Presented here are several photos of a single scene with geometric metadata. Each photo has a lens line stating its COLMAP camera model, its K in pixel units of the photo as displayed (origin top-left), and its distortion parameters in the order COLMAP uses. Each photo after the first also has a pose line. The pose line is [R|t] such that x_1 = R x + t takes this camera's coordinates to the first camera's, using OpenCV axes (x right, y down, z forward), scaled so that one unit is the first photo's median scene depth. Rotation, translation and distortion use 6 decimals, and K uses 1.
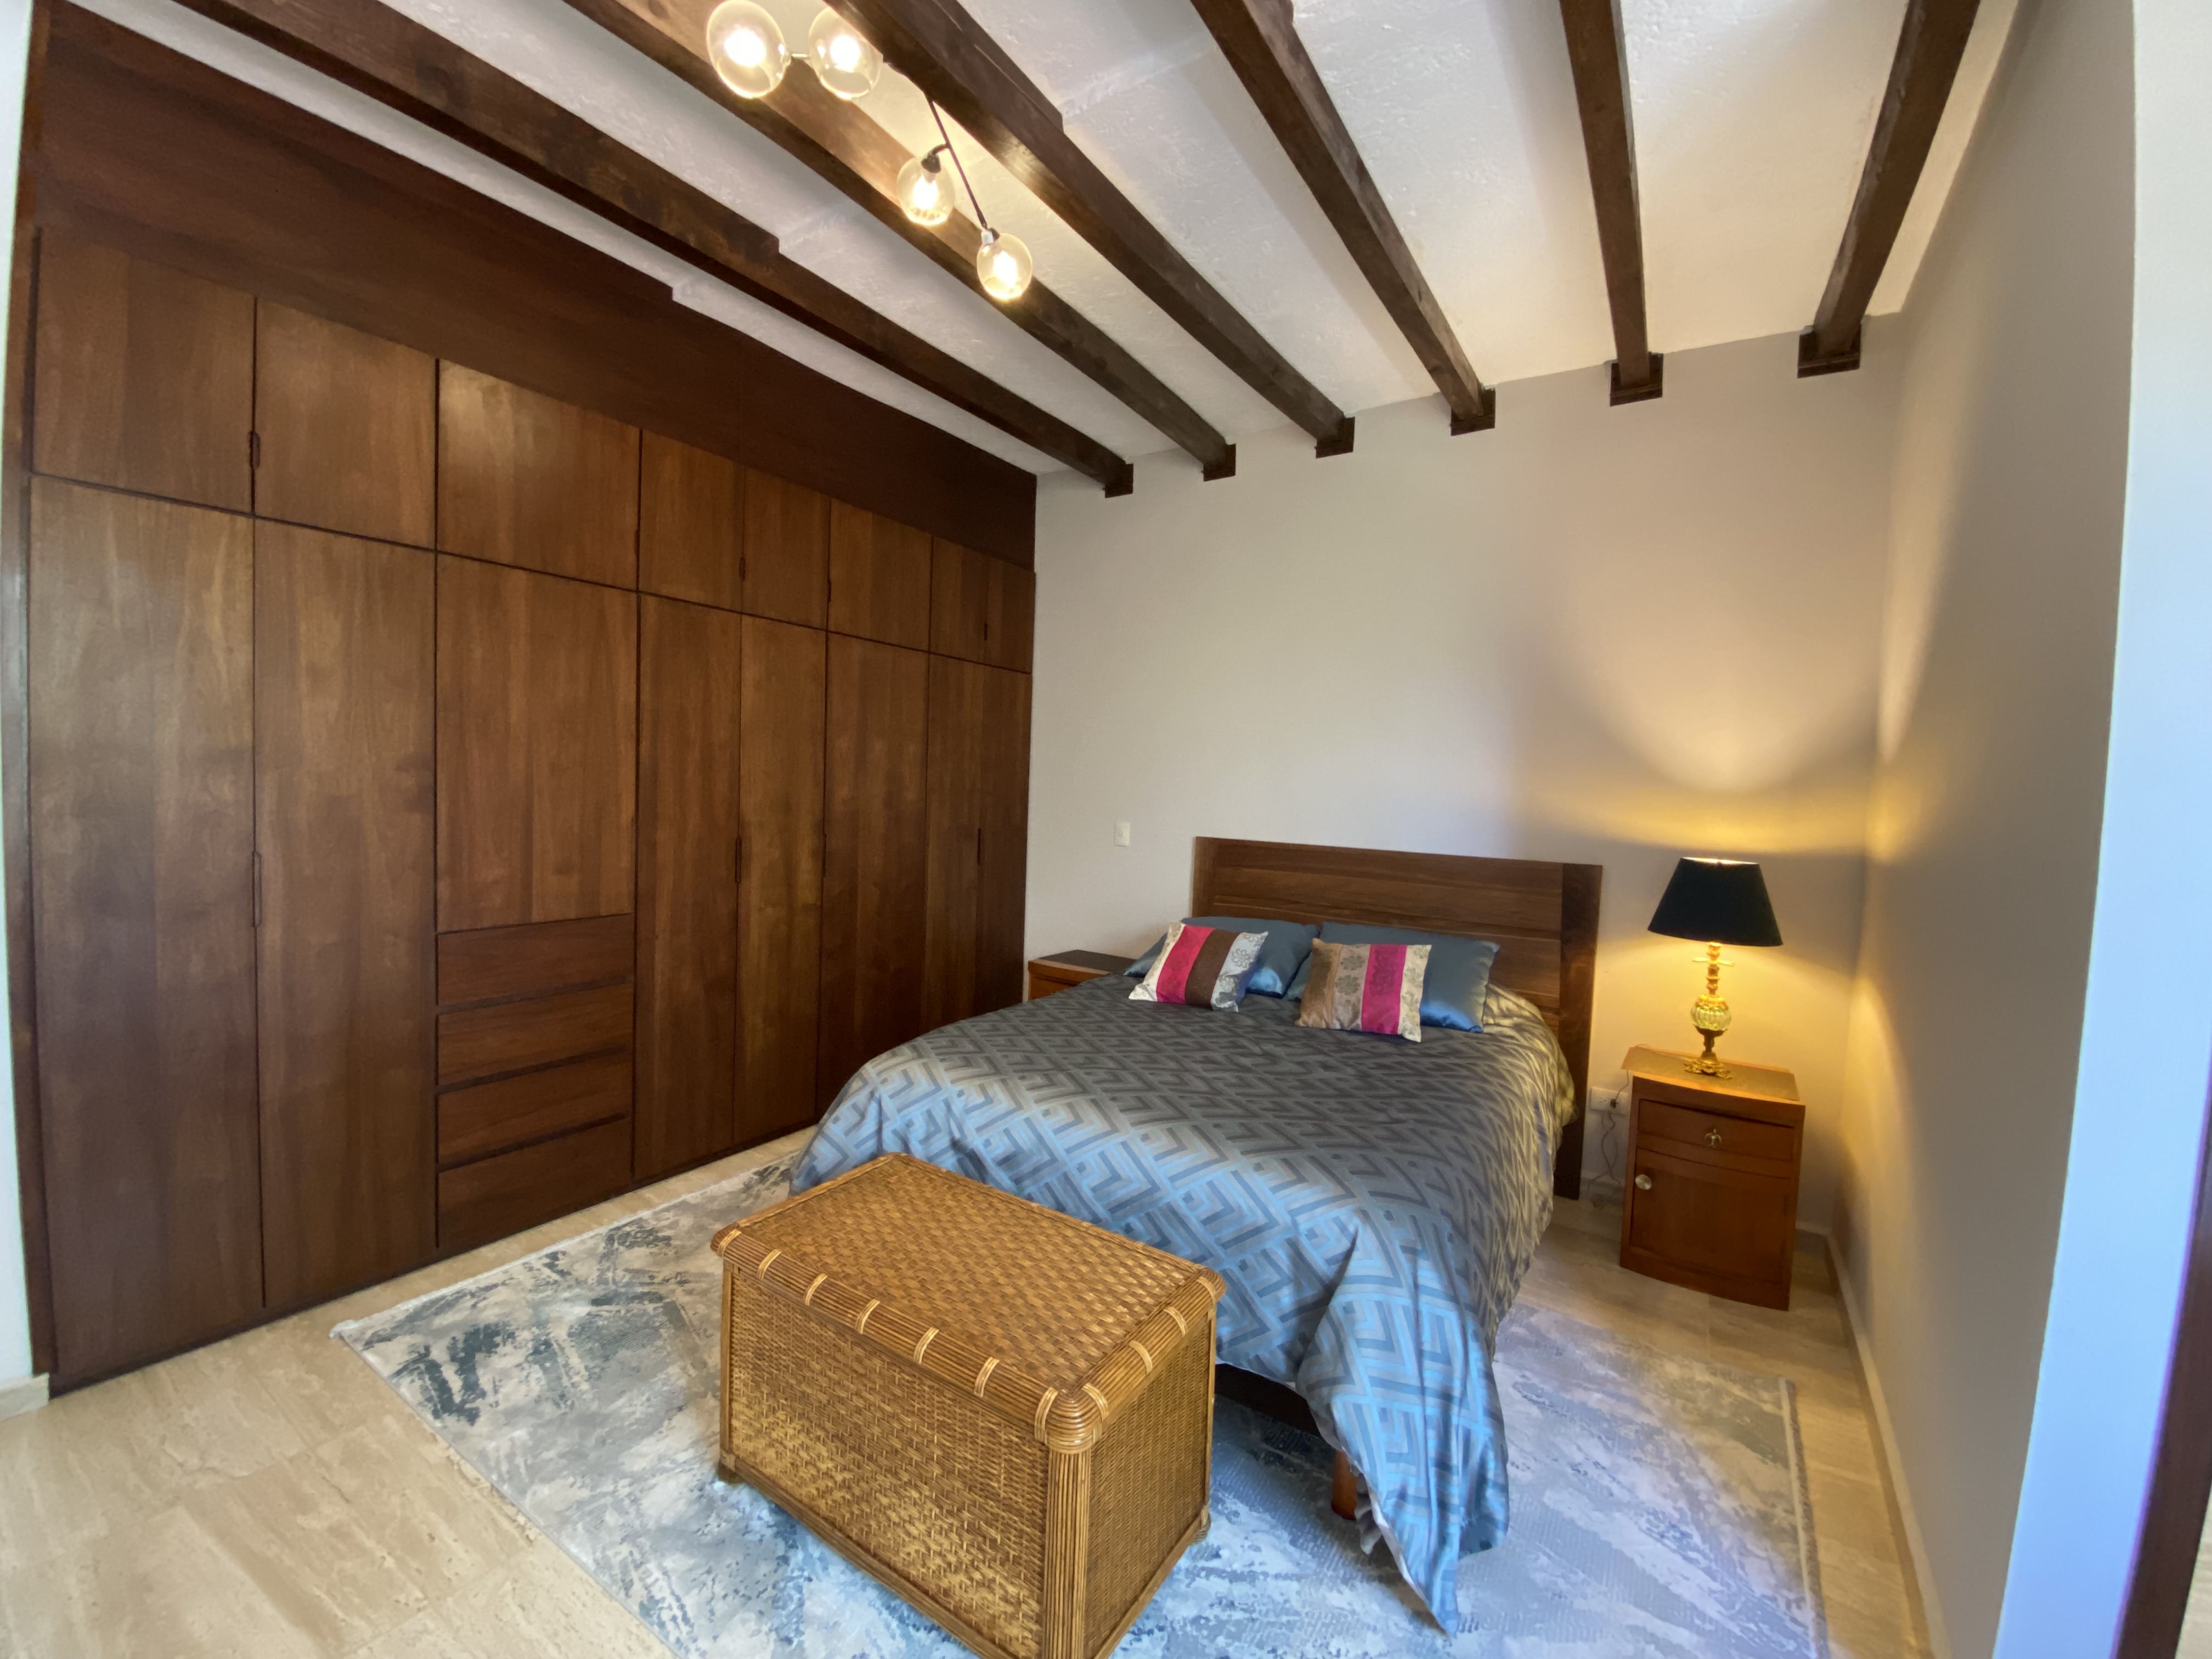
lens RADIAL K [[912.0, 0, 1106.0], [0, 912.0, 829.5], [0, 0, 1]] dist [0.019503, -0.019690]
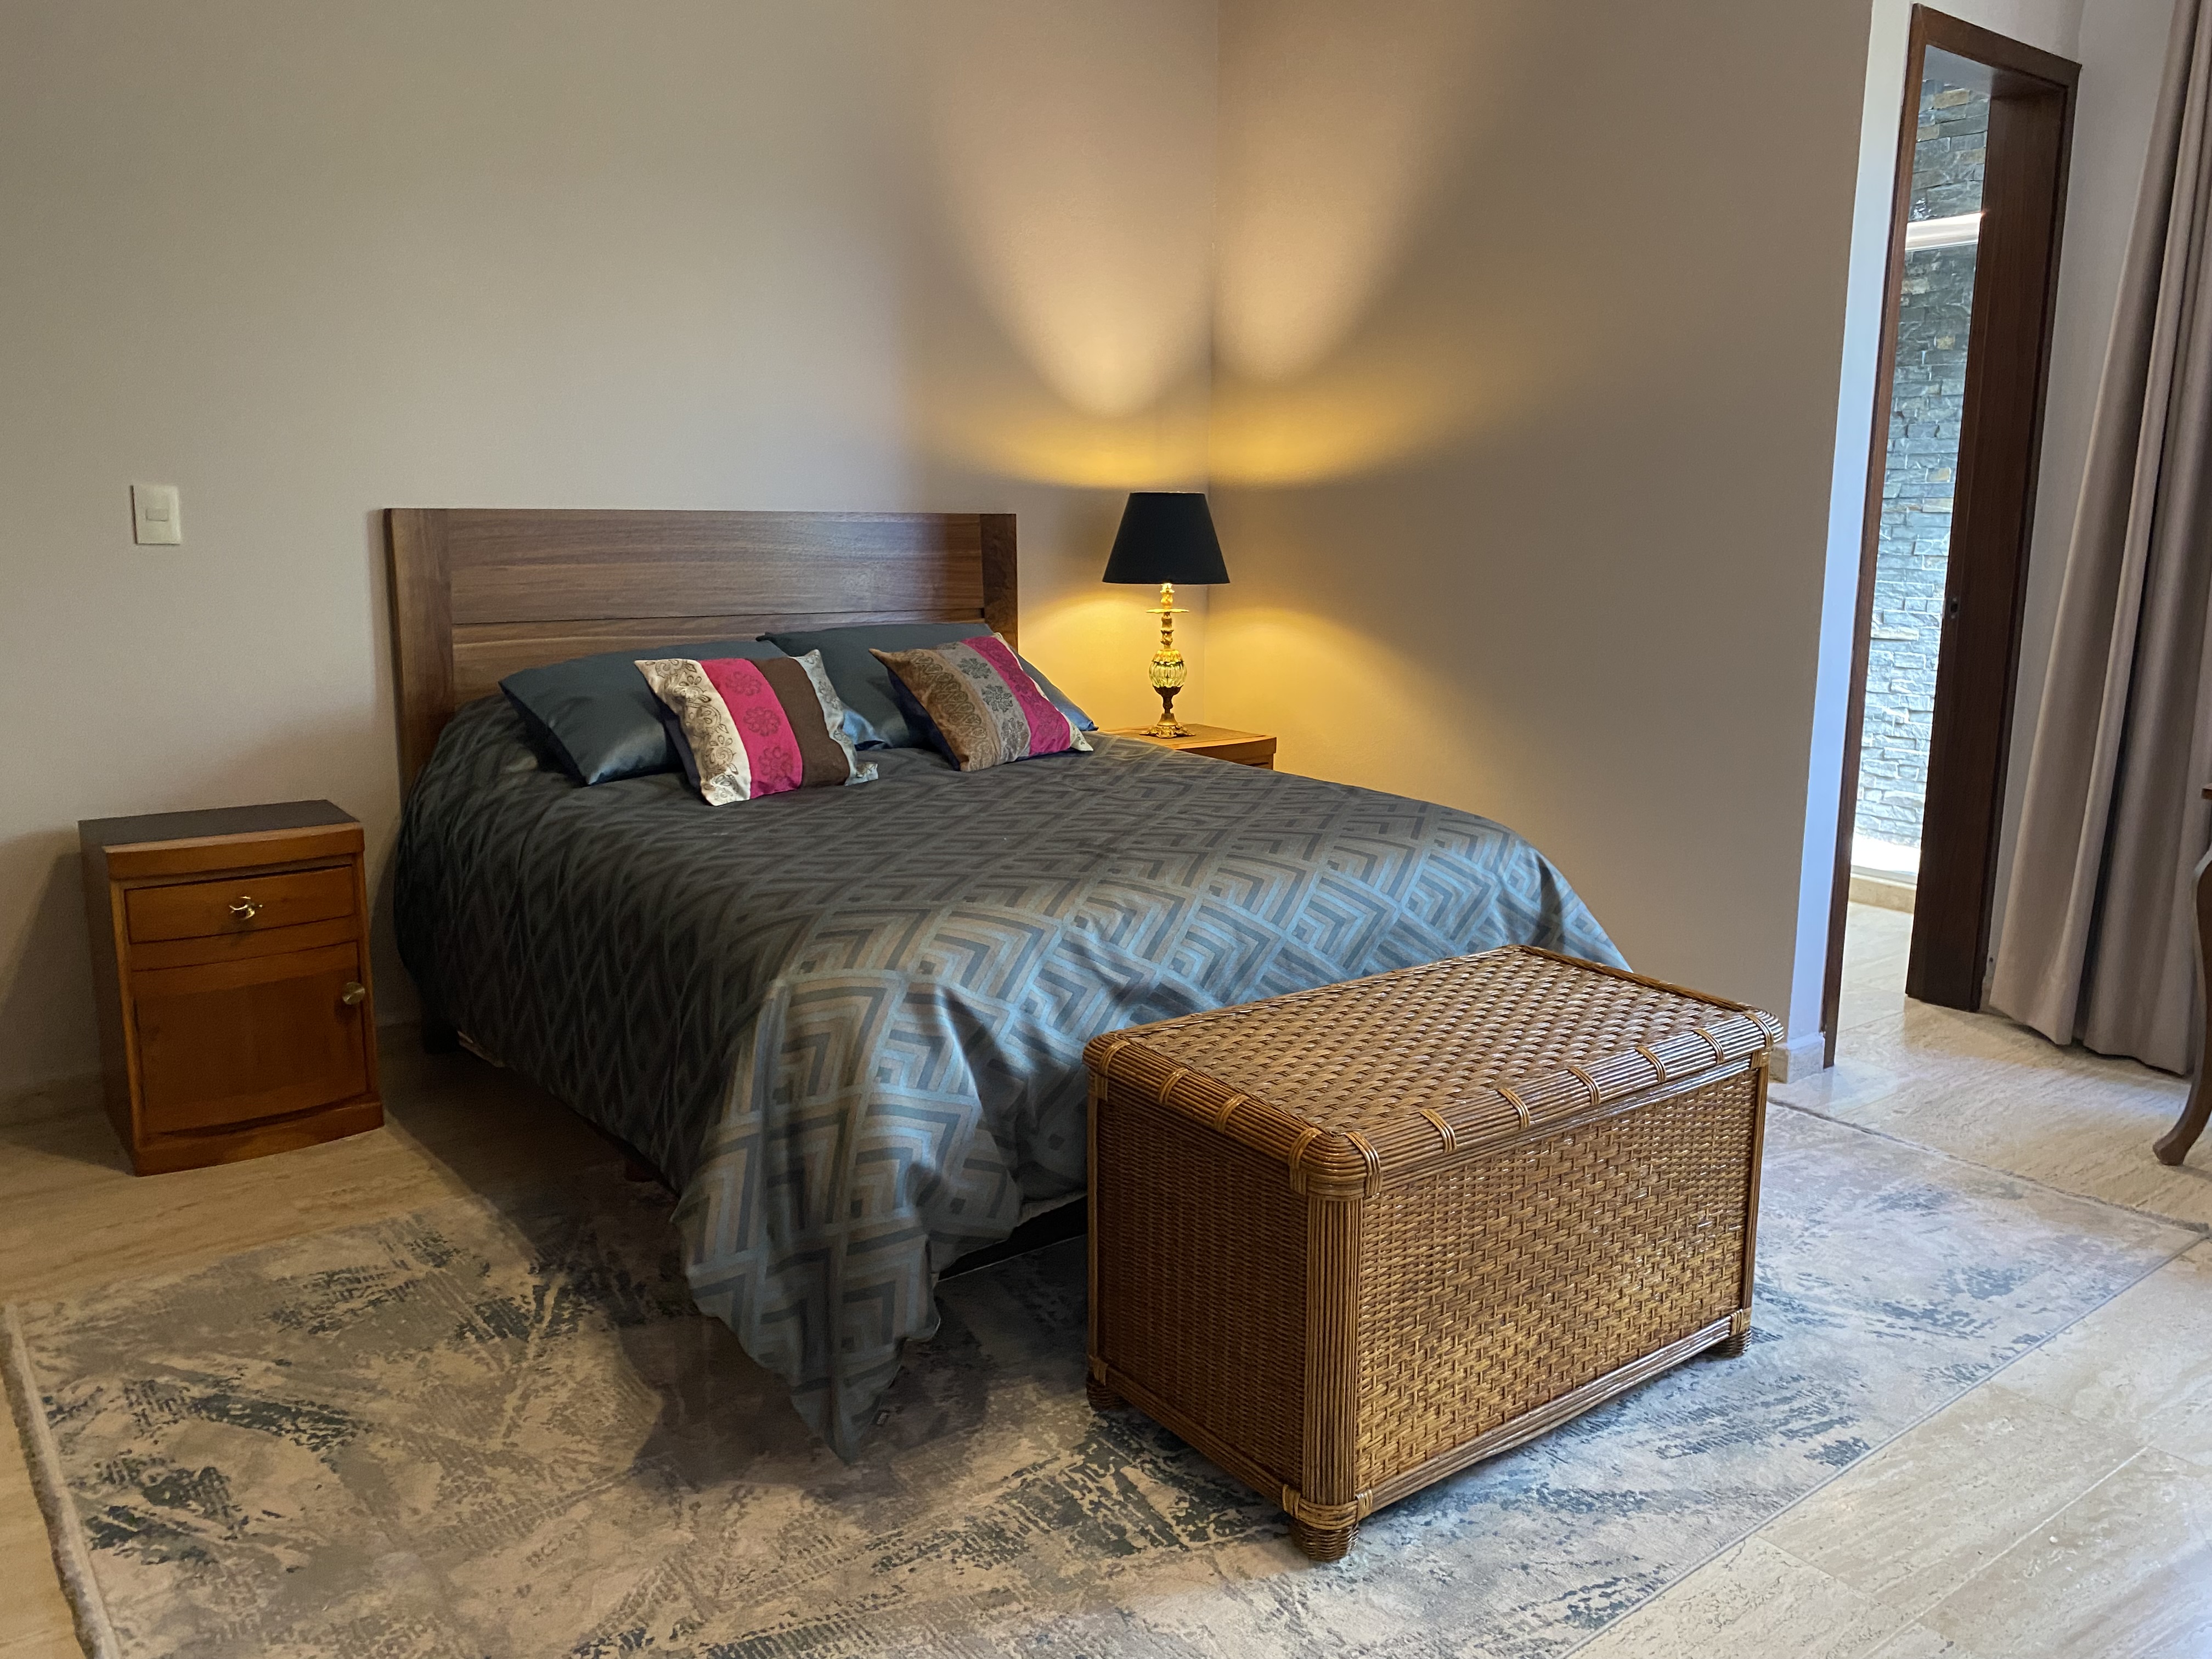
lens RADIAL K [[1684.3, 0, 1134.5], [0, 1684.3, 816.6], [0, 0, 1]] dist [0.023155, -0.007772]
pose [[0.308849, -0.203749, 0.929031, -1.135205], [0.054346, 0.978970, 0.196635, 0.021835], [-0.949557, -0.010241, 0.313427, 0.655160]]
